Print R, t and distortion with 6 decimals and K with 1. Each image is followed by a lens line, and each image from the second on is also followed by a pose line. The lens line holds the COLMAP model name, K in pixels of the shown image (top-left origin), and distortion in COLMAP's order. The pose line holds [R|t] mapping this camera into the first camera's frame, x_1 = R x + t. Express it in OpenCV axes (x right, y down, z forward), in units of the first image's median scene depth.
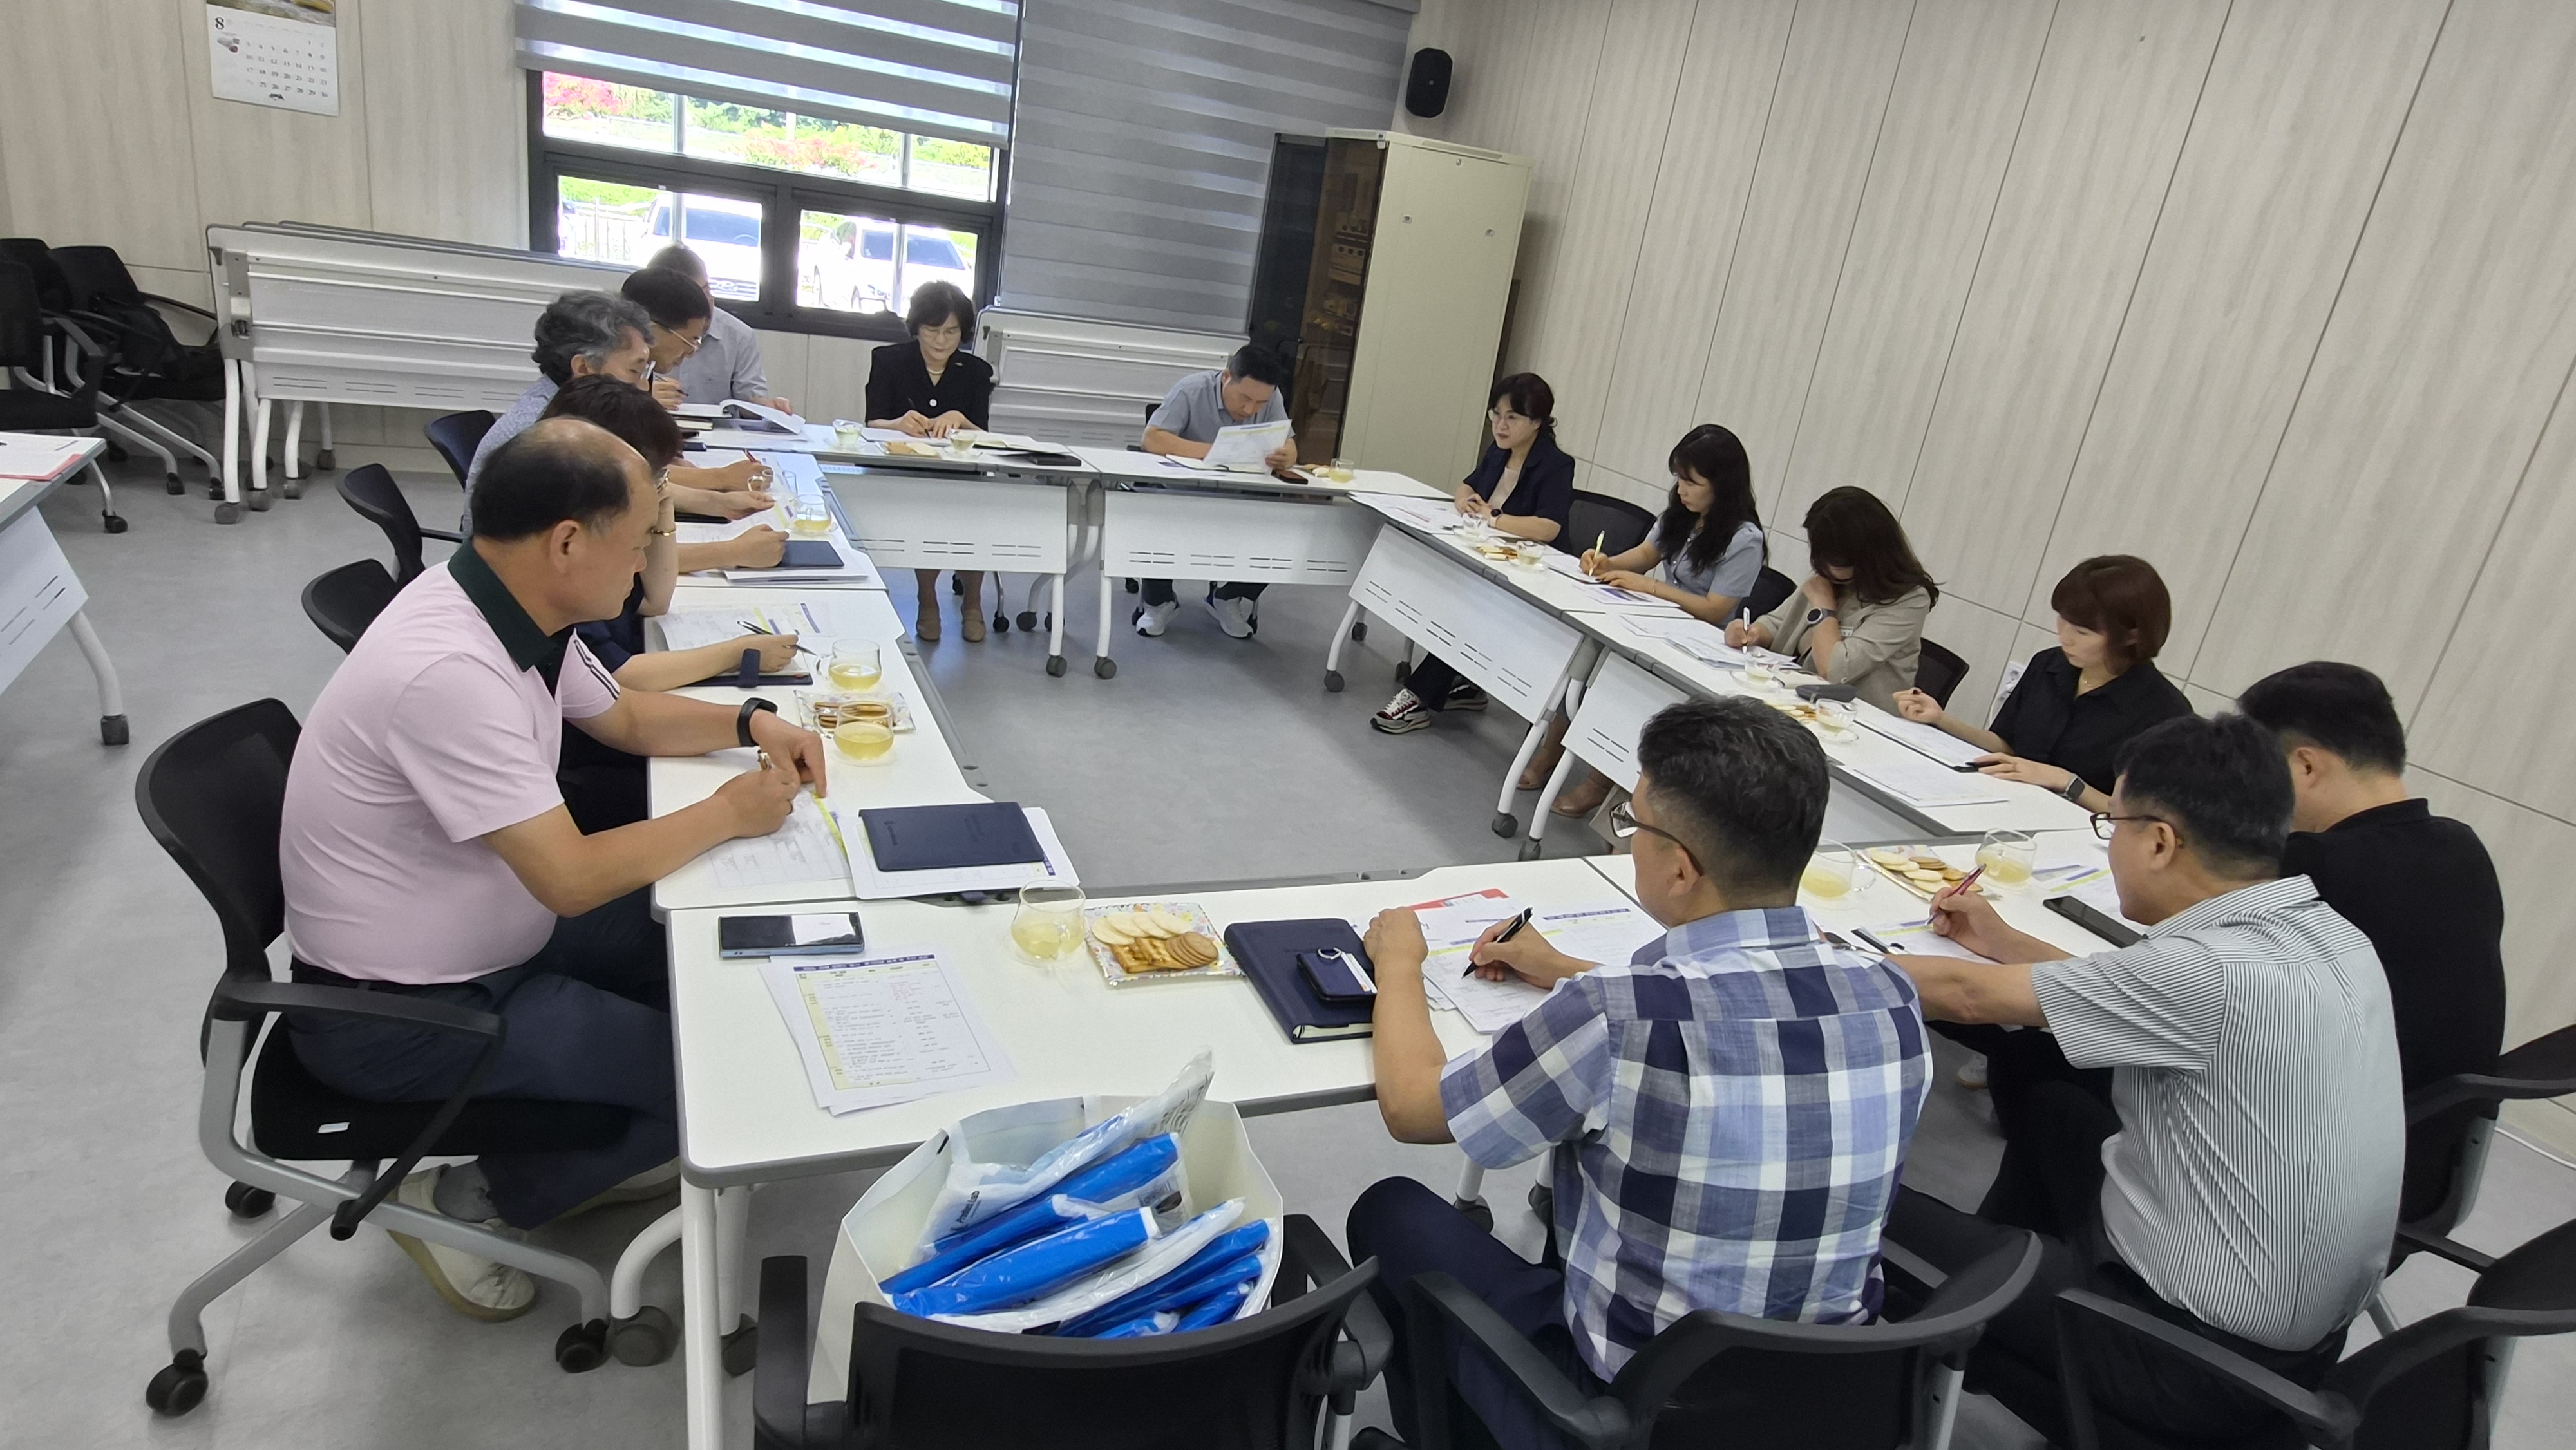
lens RADIAL K [[1441.7, 0, 1284.1], [0, 1441.7, 700.5], [0, 0, 1]] dist [0.002023, 0.020548]
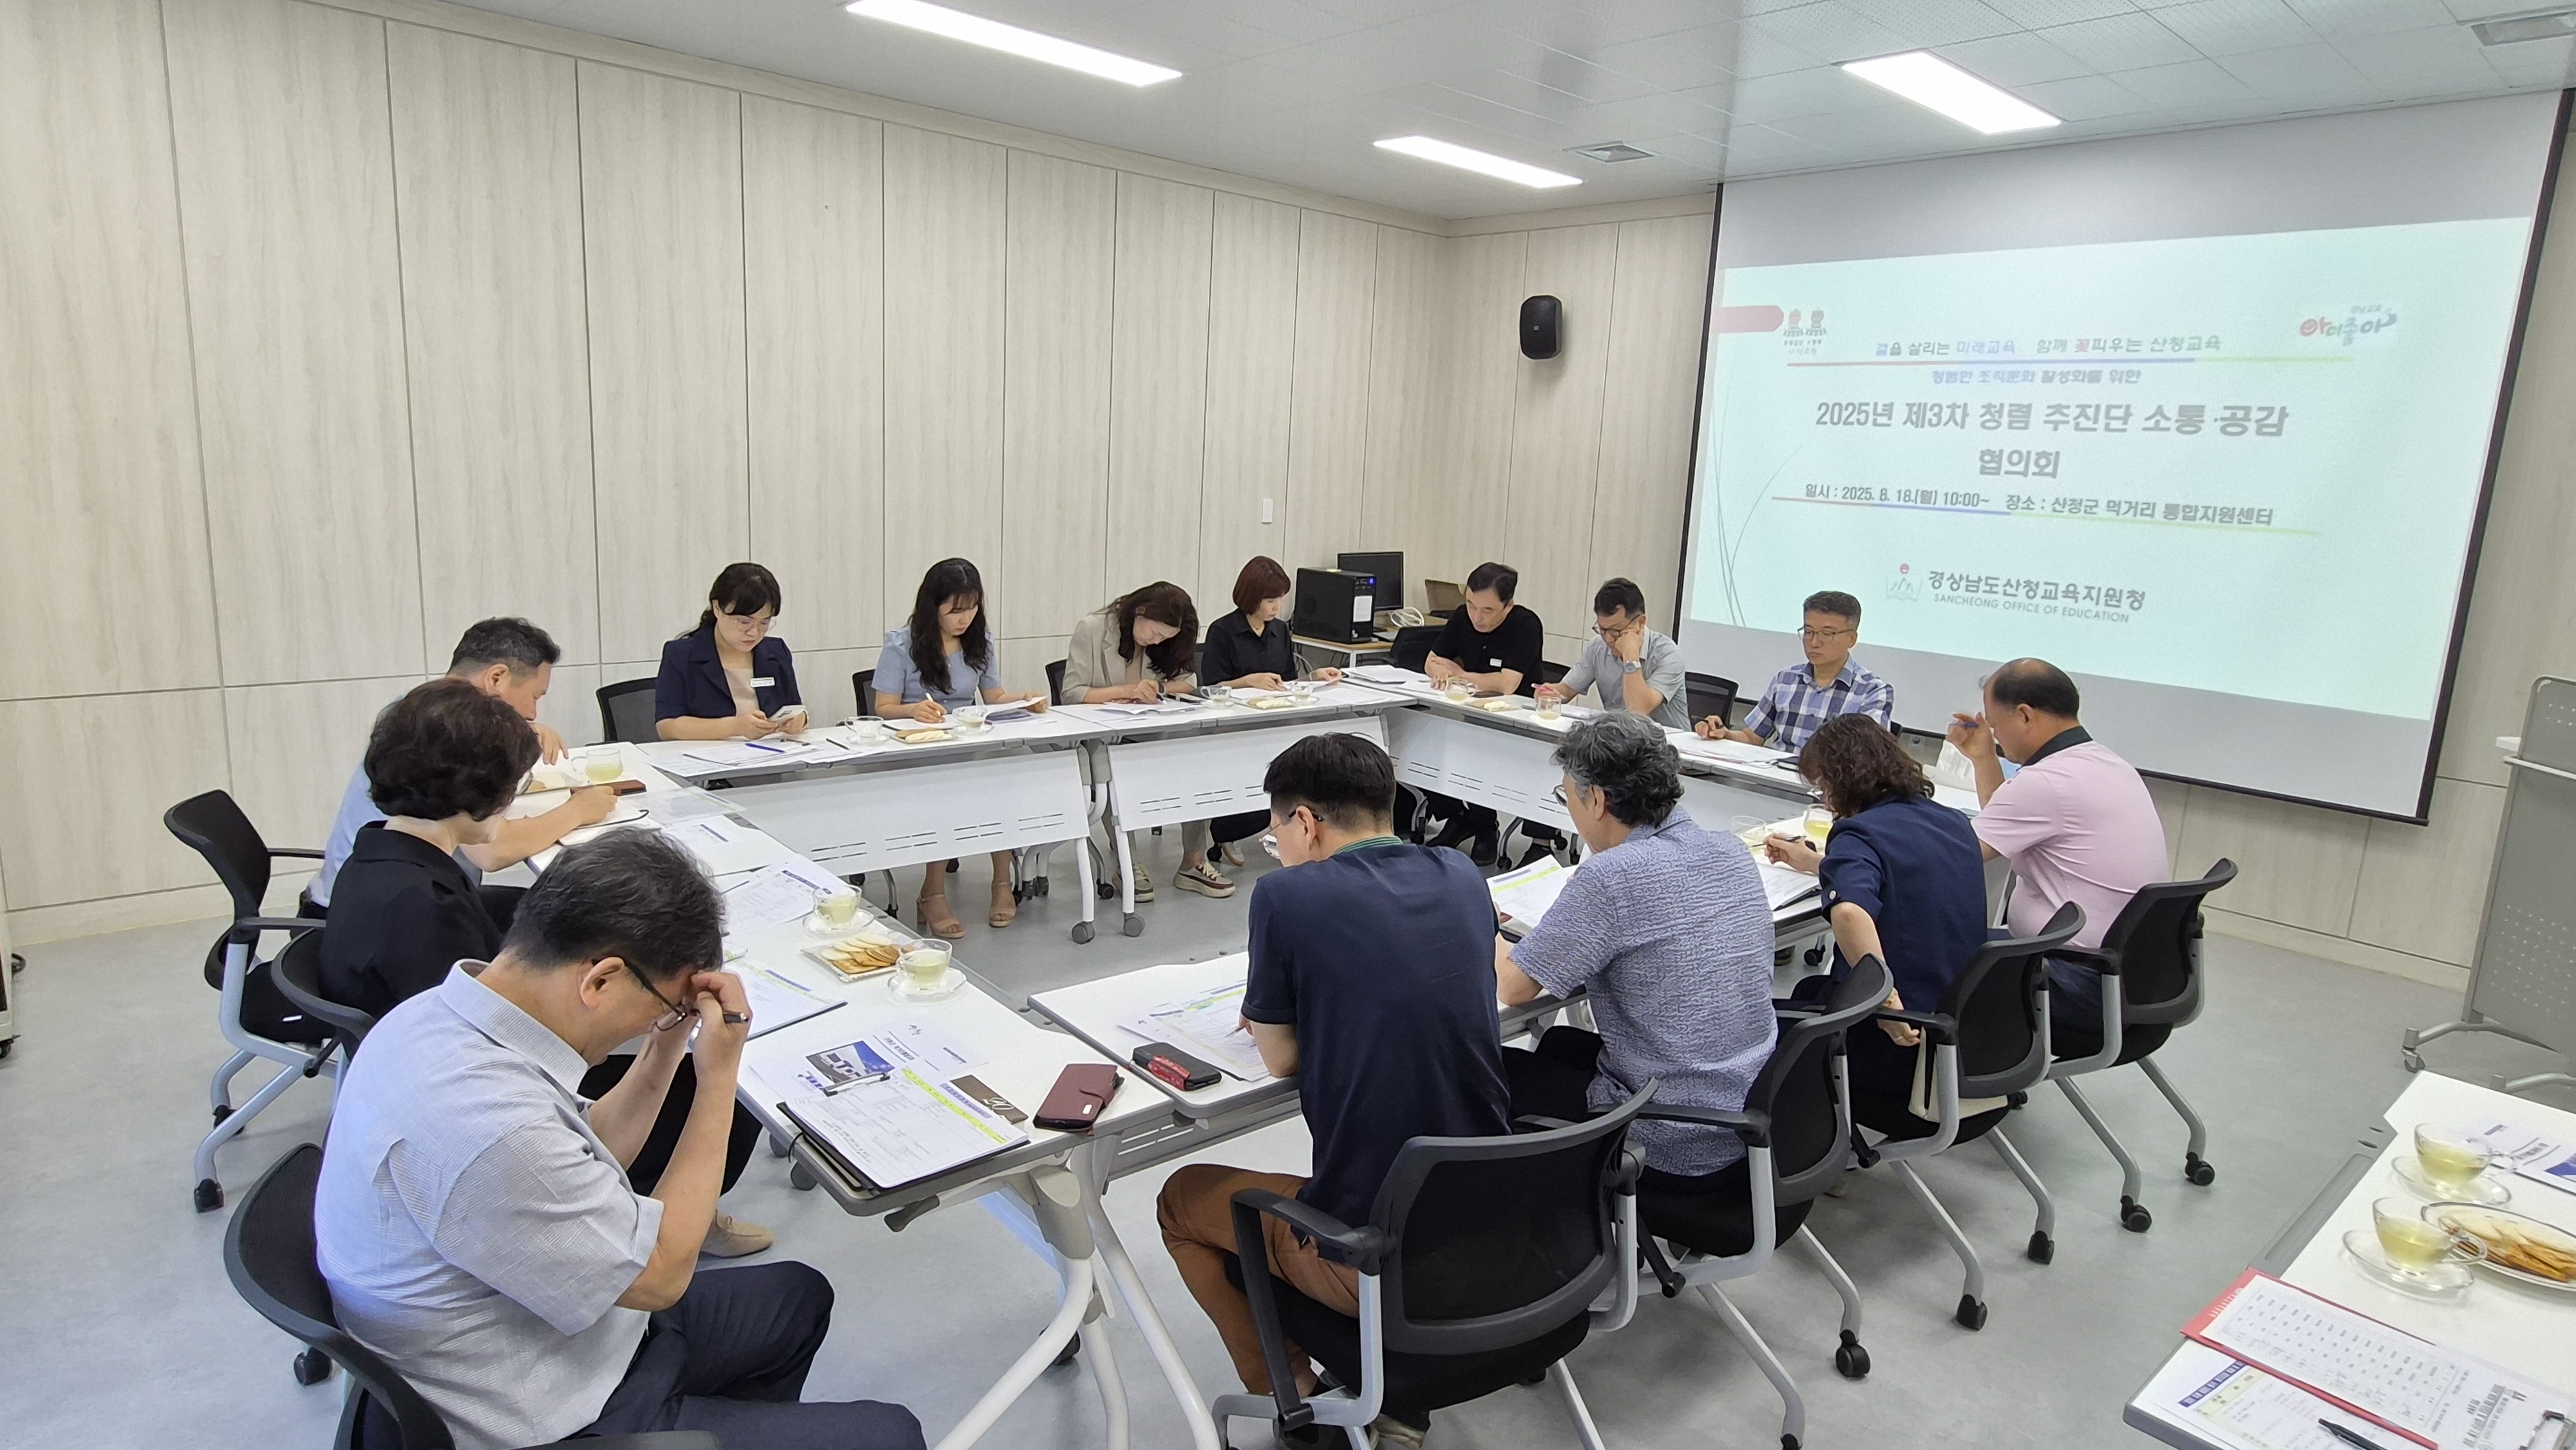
lens RADIAL K [[1441.7, 0, 1284.1], [0, 1441.7, 700.5], [0, 0, 1]] dist [0.002023, 0.020548]
pose [[-0.272898, -0.332640, 0.902706, -0.739410], [0.231780, 0.887949, 0.397272, -0.424701], [-0.933705, 0.317644, -0.165220, 0.857022]]
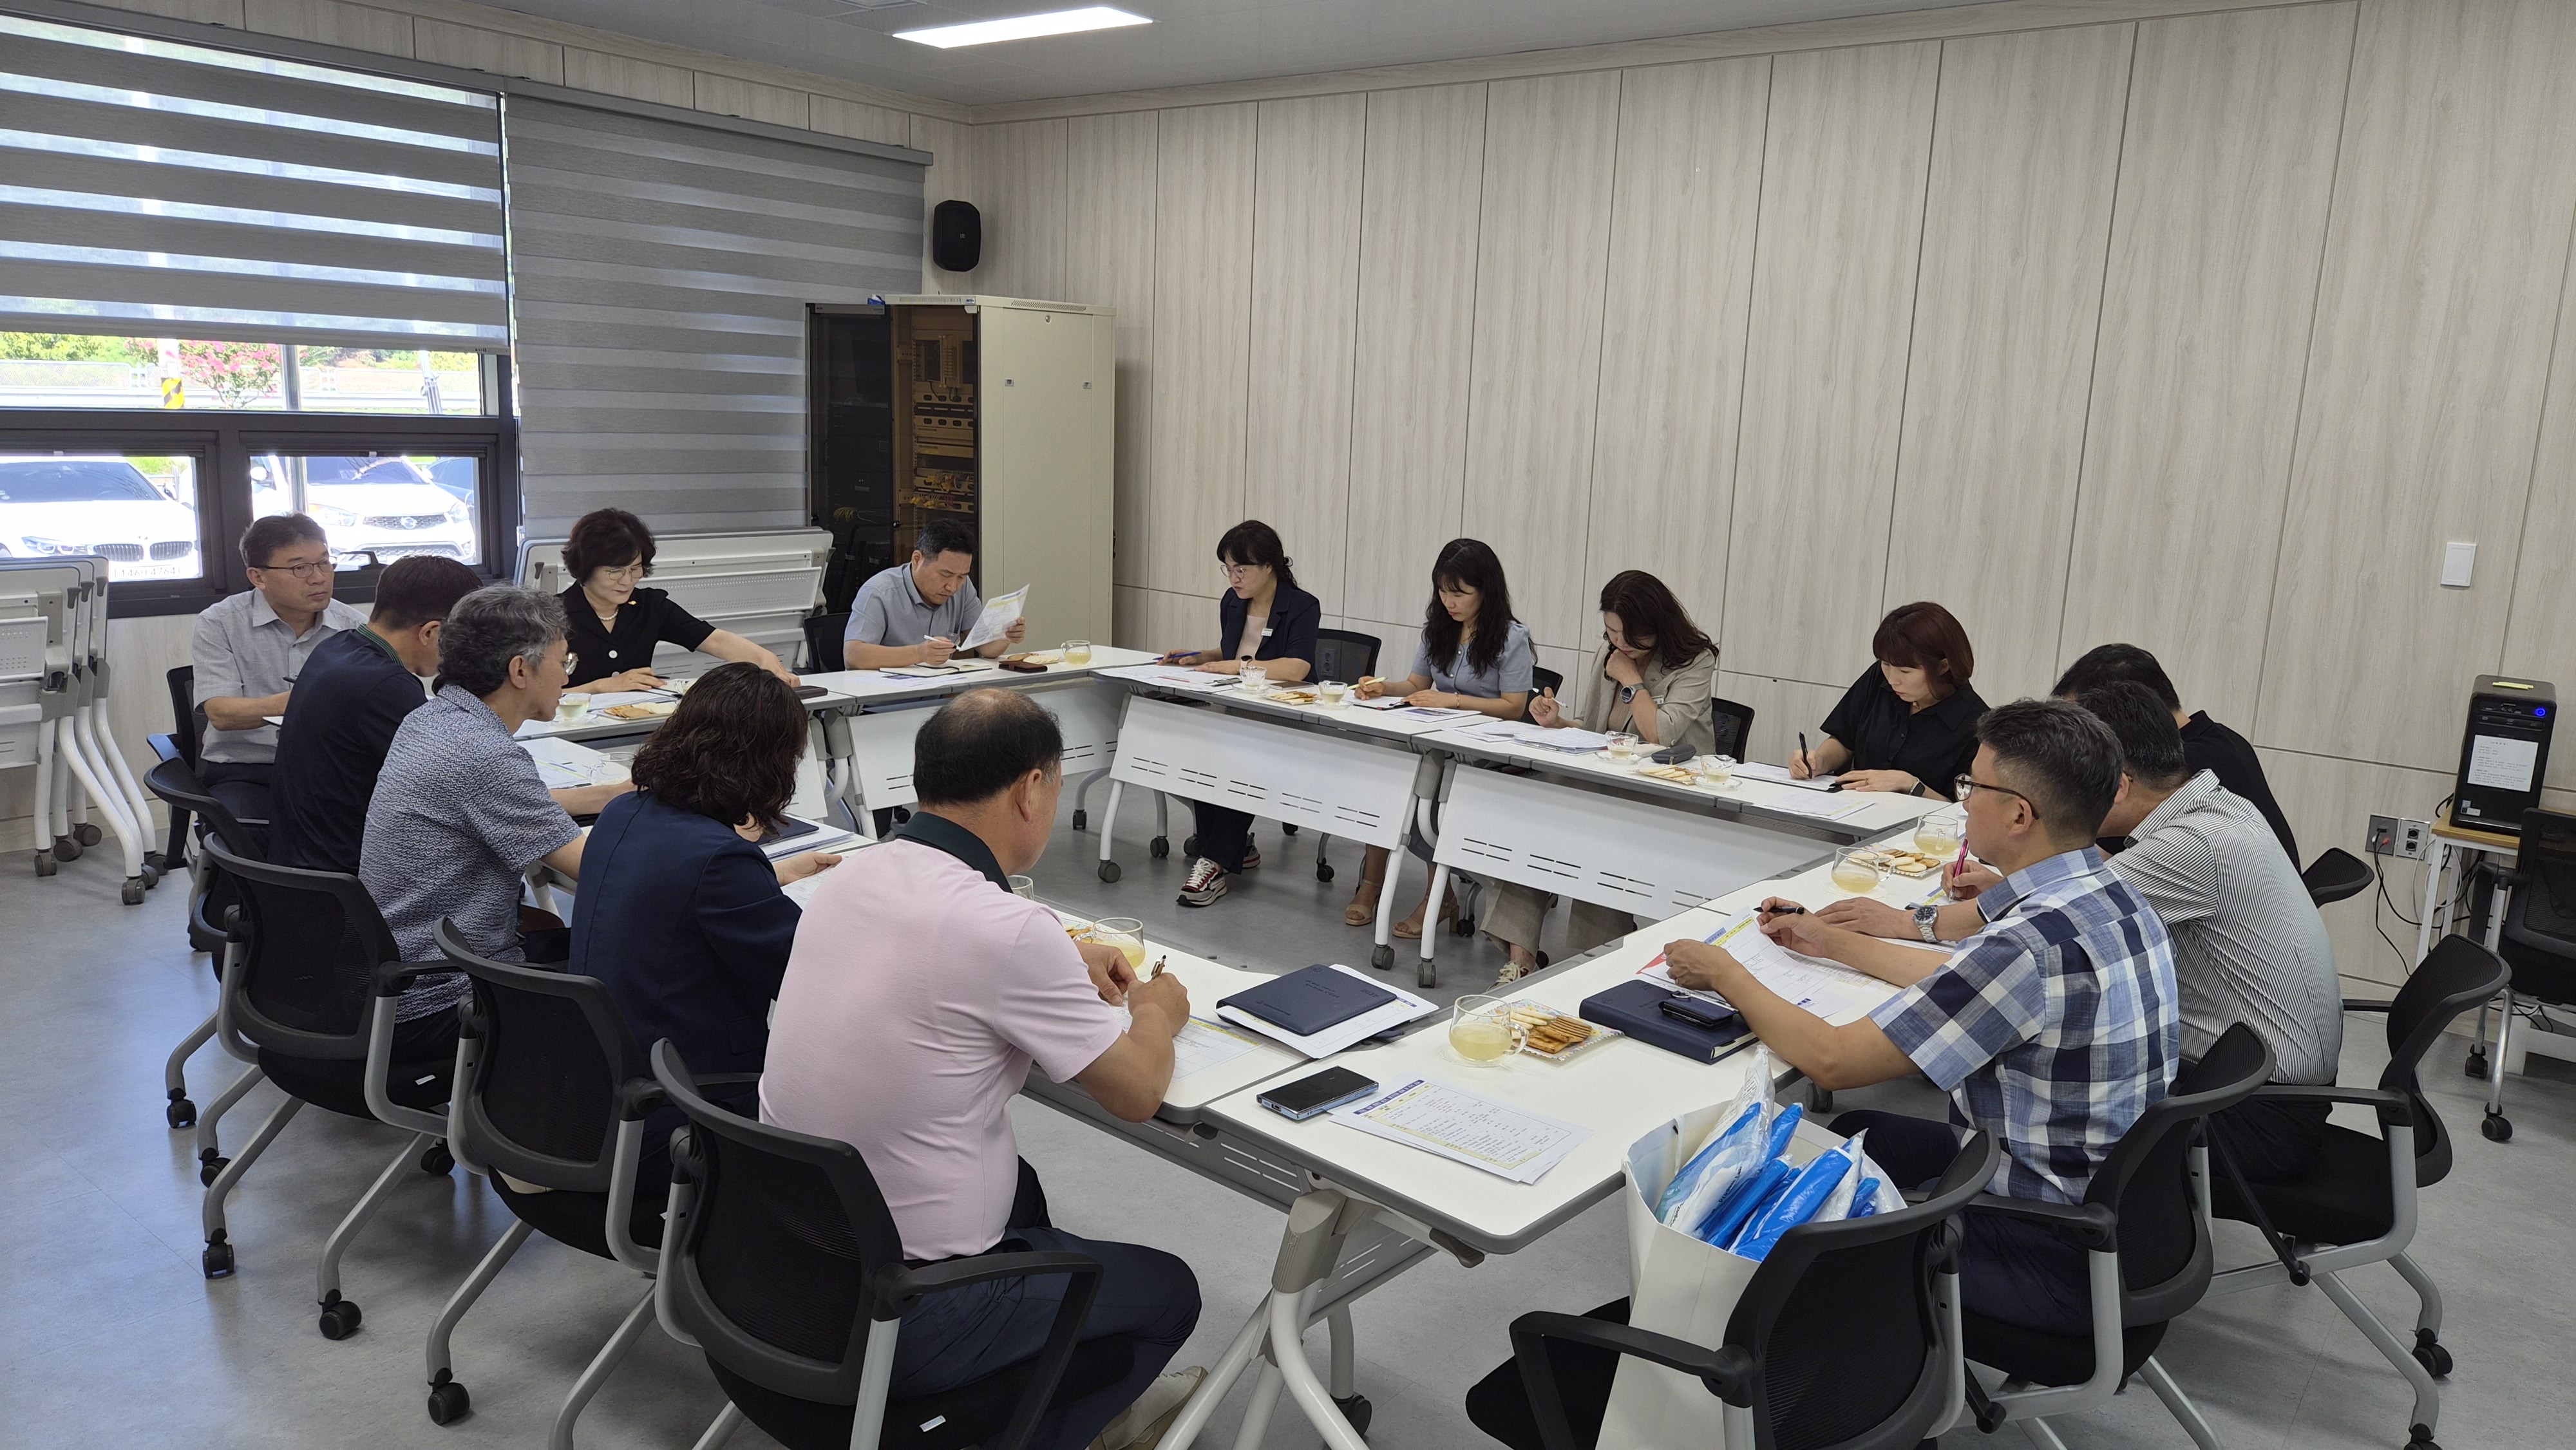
lens RADIAL K [[1742.0, 0, 1306.2], [0, 1742.0, 694.1], [0, 0, 1]] dist [0.127935, -0.152400]
pose [[0.897090, -0.187678, 0.400008, -0.302963], [0.234095, 0.969688, -0.070037, -0.016369], [-0.374739, 0.156470, 0.913832, -0.104966]]
